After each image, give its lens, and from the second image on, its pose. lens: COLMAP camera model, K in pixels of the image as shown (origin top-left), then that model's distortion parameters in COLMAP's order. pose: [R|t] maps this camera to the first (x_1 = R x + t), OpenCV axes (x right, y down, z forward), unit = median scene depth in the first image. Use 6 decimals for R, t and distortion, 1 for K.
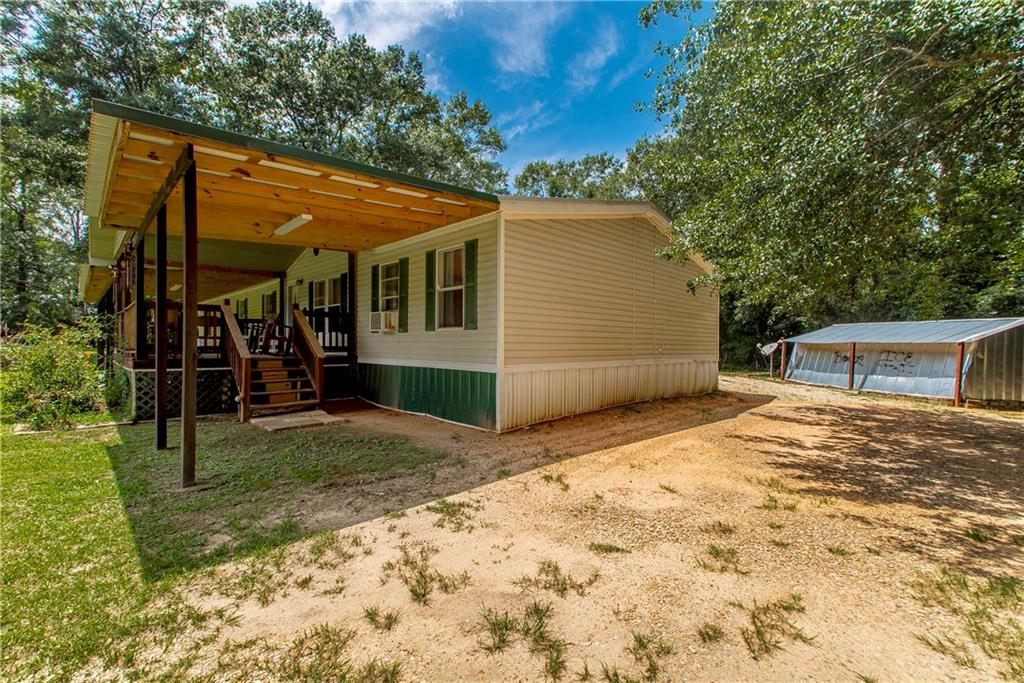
lens RADIAL K [[433.7, 0, 511.2], [0, 433.7, 348.6], [0, 0, 1]] dist [0.010557, -0.004055]
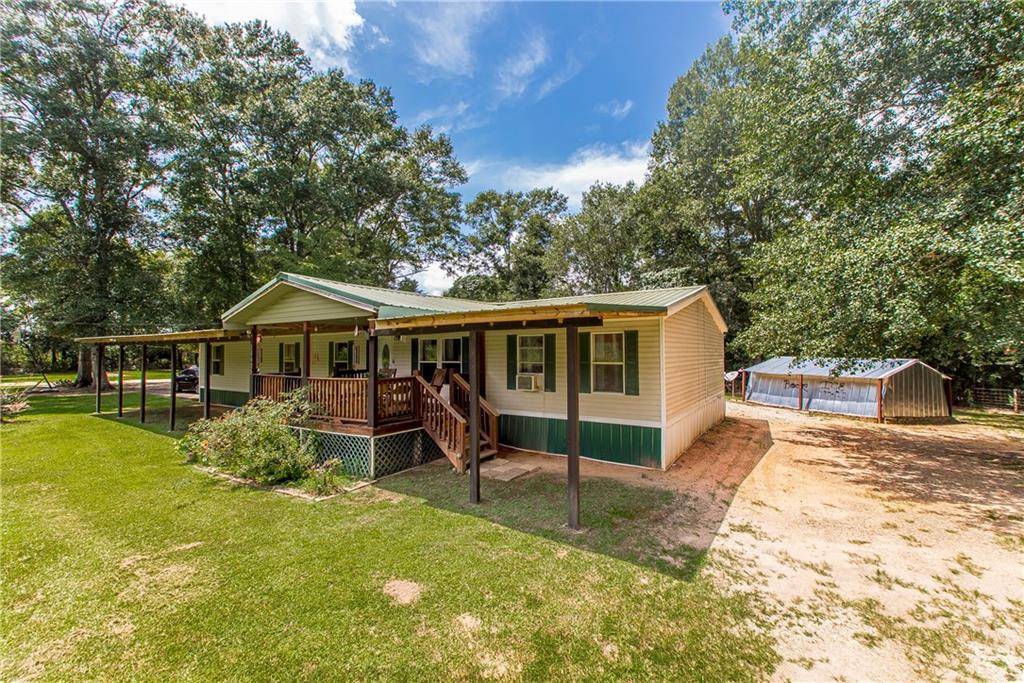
lens RADIAL K [[433.7, 0, 509.8], [0, 433.7, 341.0], [0, 0, 1]] dist [0.010557, -0.004055]
pose [[0.978263, -0.008957, 0.207173, -1.130683], [0.016132, 0.999326, -0.032968, -0.263033], [-0.206738, 0.035594, 0.977749, -0.407398]]
